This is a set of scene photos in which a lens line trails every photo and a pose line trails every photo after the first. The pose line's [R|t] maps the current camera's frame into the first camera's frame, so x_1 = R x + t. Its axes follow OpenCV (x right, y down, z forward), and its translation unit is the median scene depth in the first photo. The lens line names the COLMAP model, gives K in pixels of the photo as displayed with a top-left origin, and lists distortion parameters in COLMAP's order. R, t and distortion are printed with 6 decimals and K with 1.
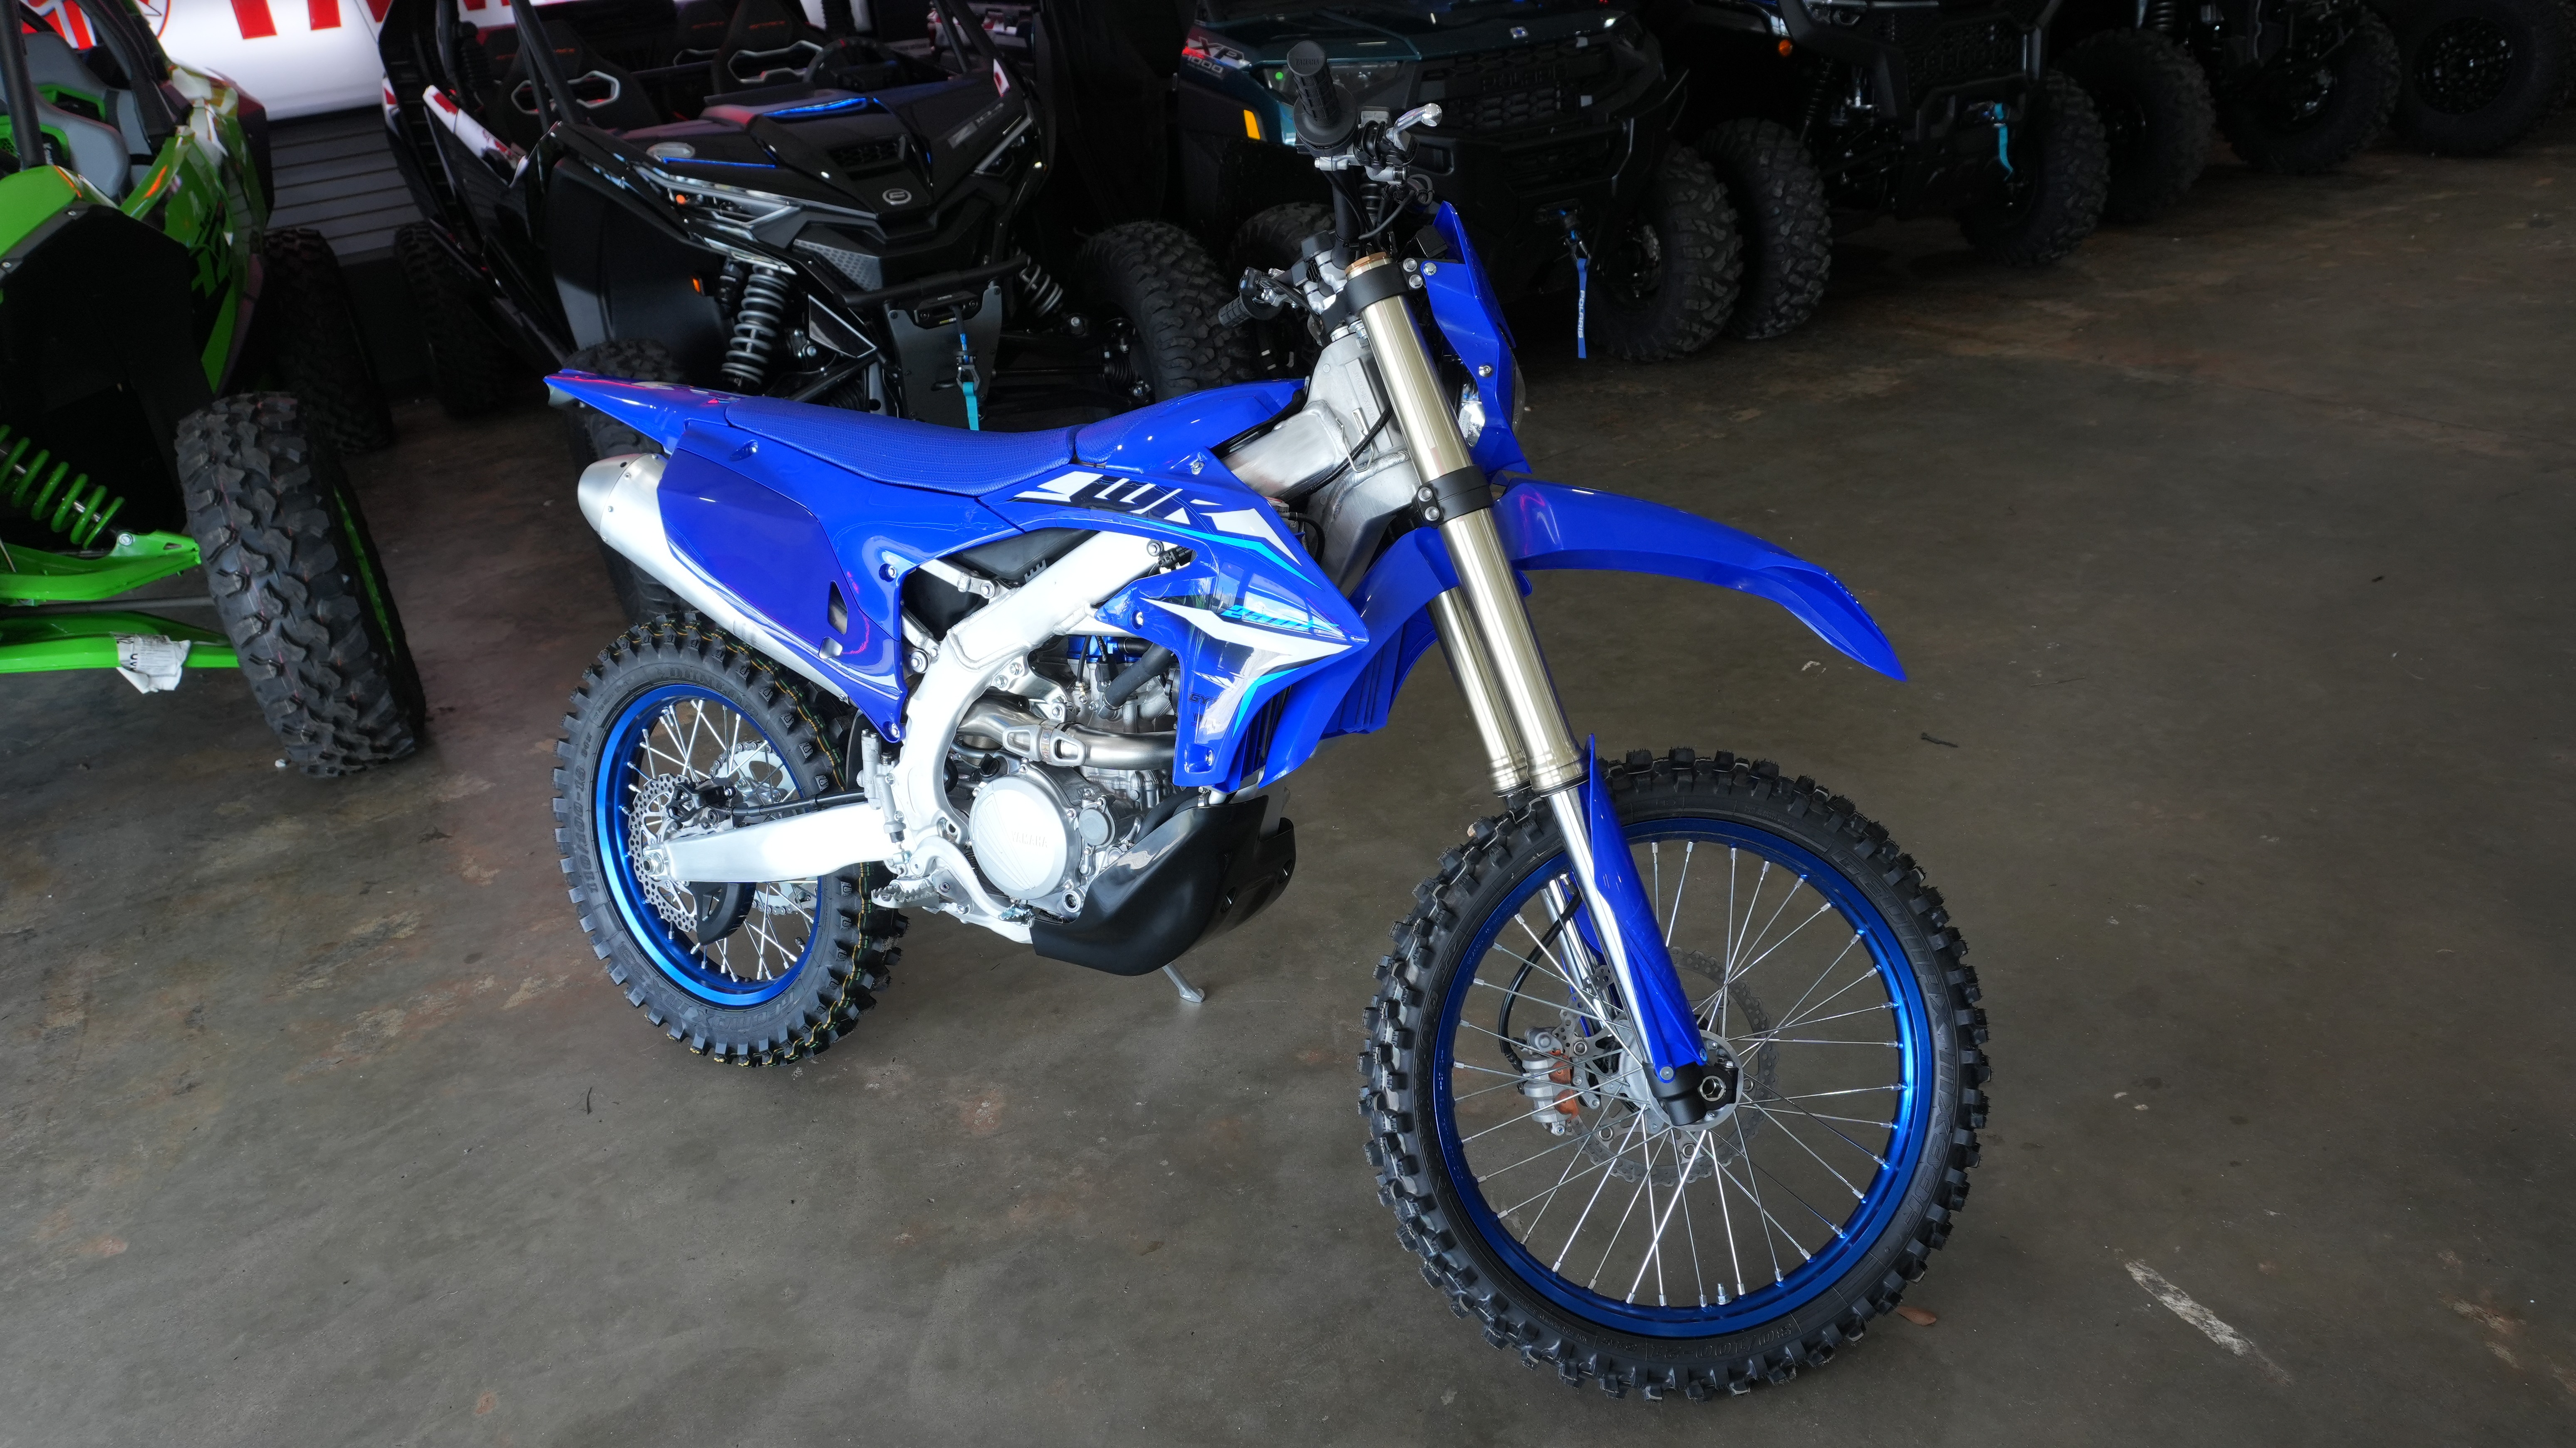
lens RADIAL K [[1779.3, 0, 1288.3], [0, 1779.3, 717.7], [0, 0, 1]] dist [-0.057706, 0.036073]
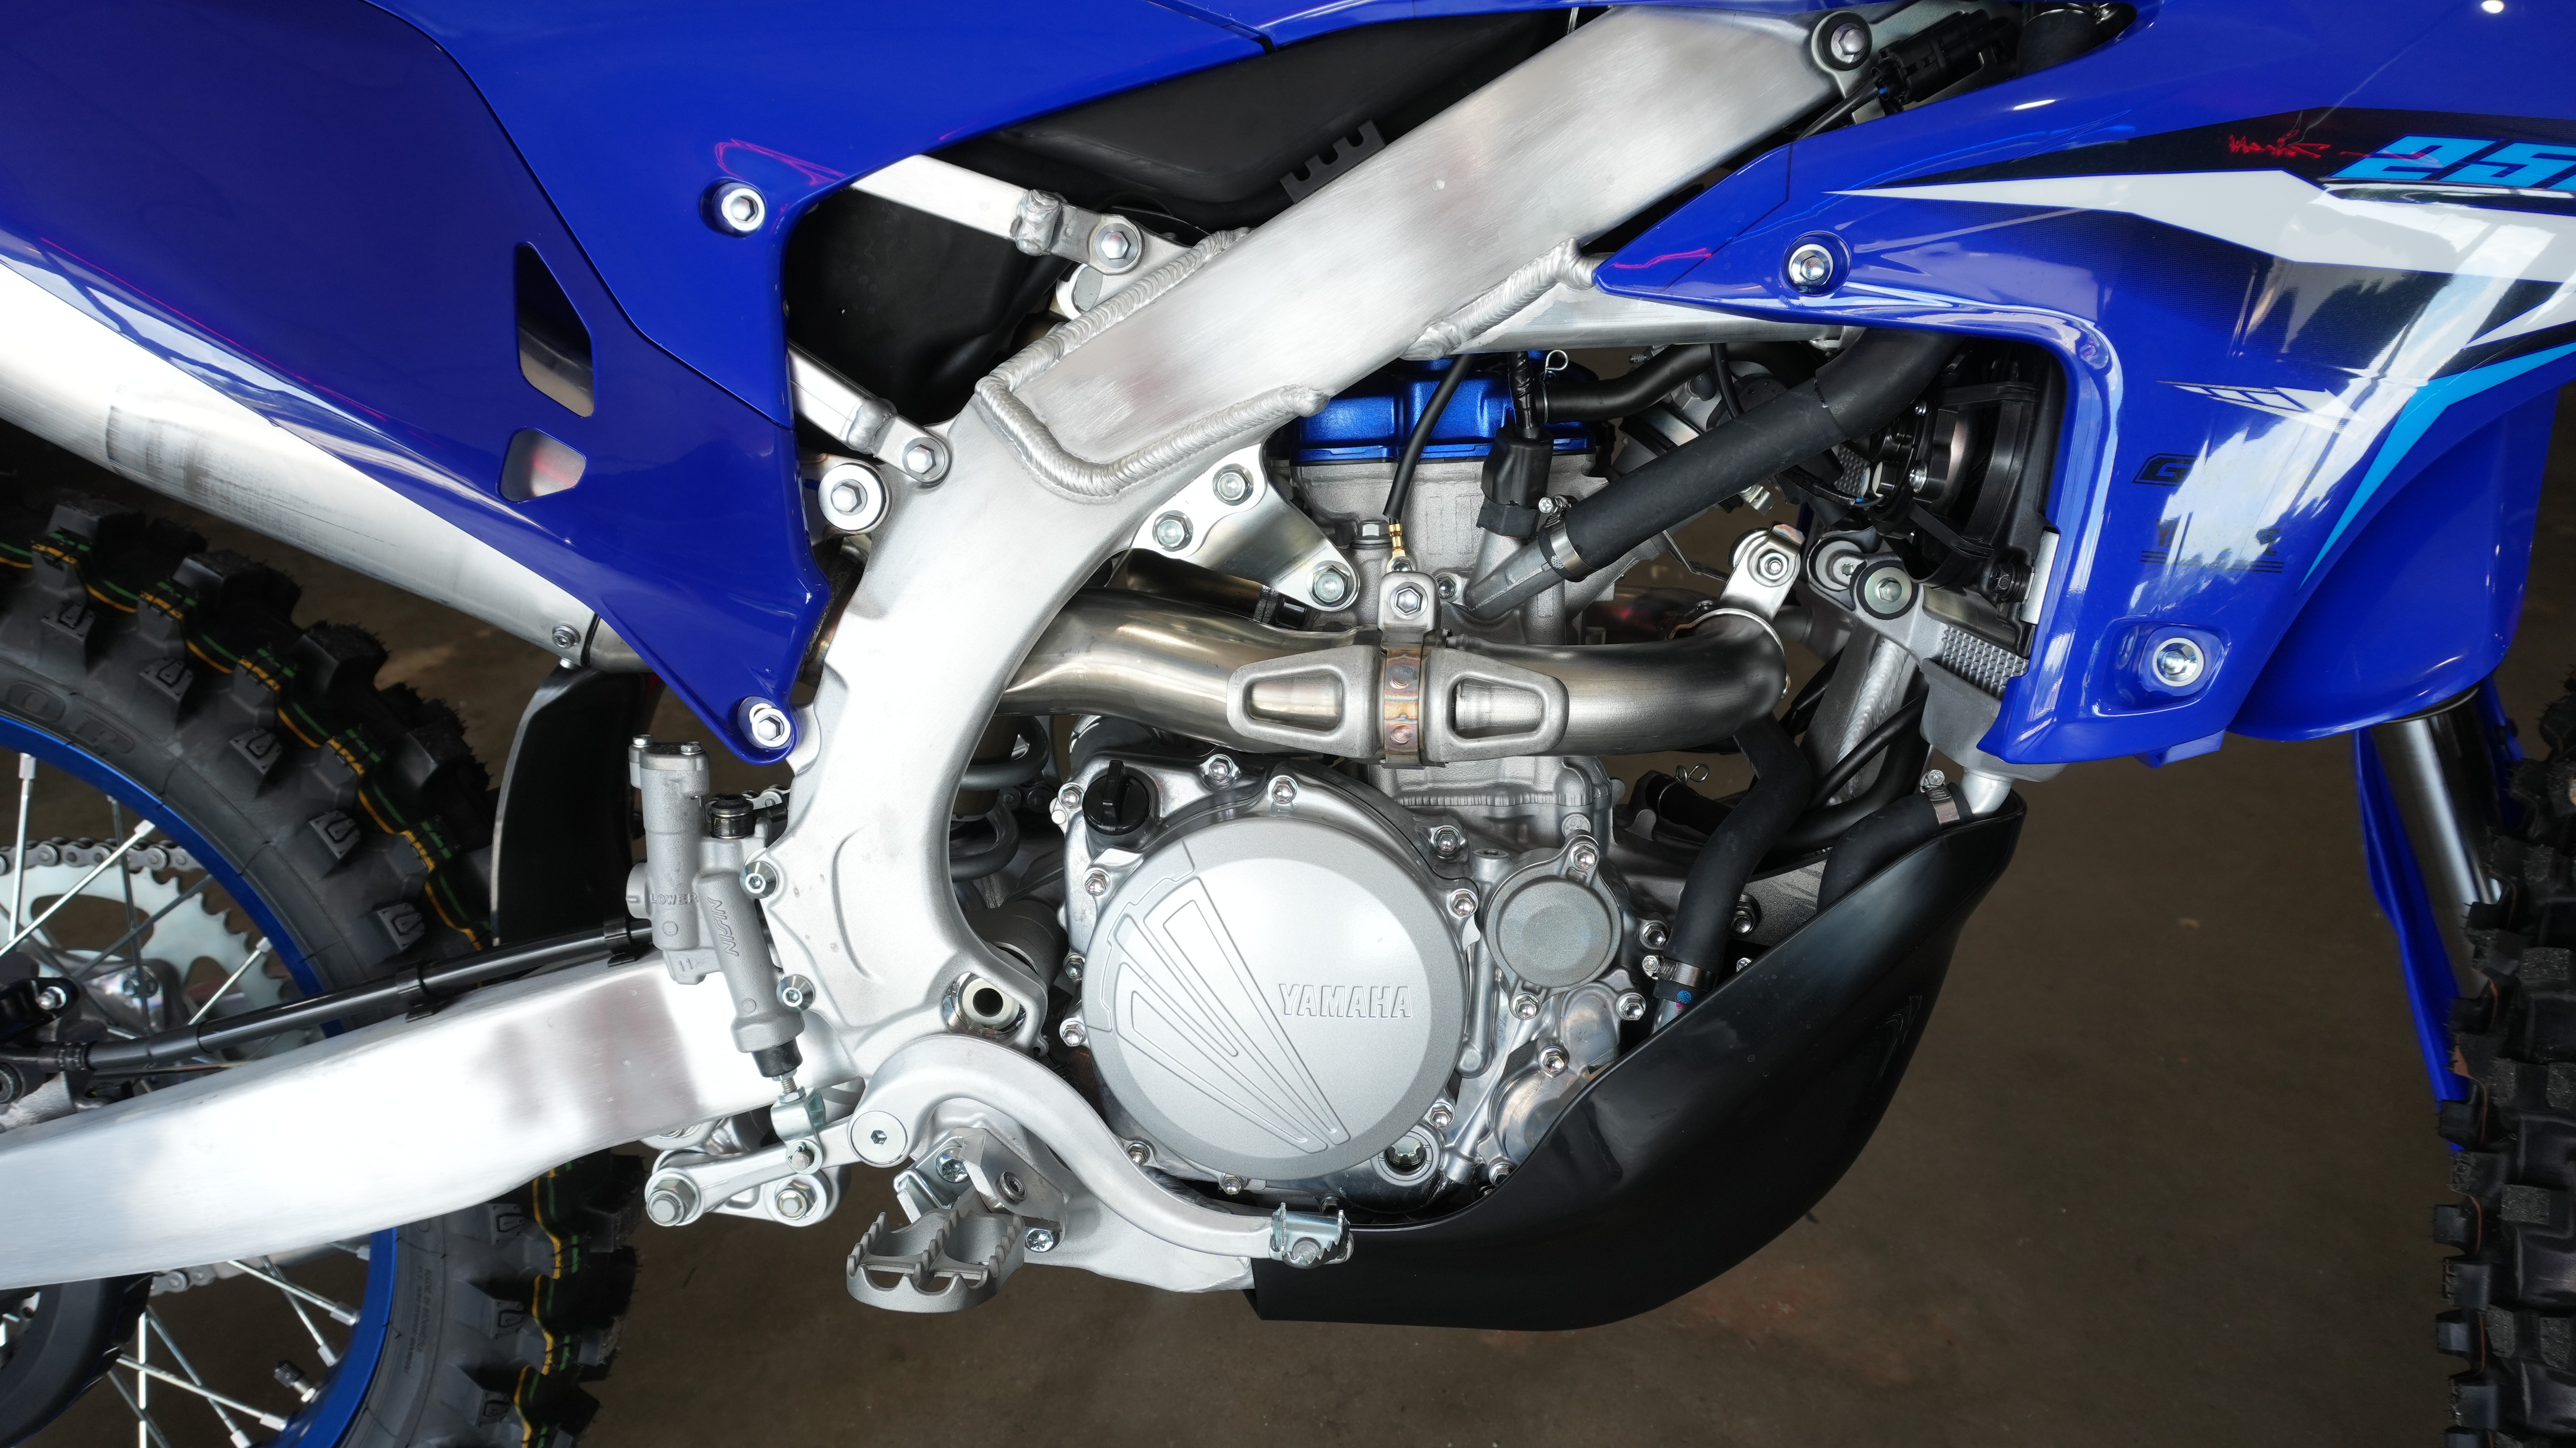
lens RADIAL K [[1779.3, 0, 1289.7], [0, 1779.3, 741.9], [0, 0, 1]] dist [-0.057706, 0.036073]
pose [[0.873055, -0.111402, 0.474725, -0.295244], [0.104834, 0.993669, 0.040382, 0.007184], [-0.476219, 0.014512, 0.879207, 0.688923]]
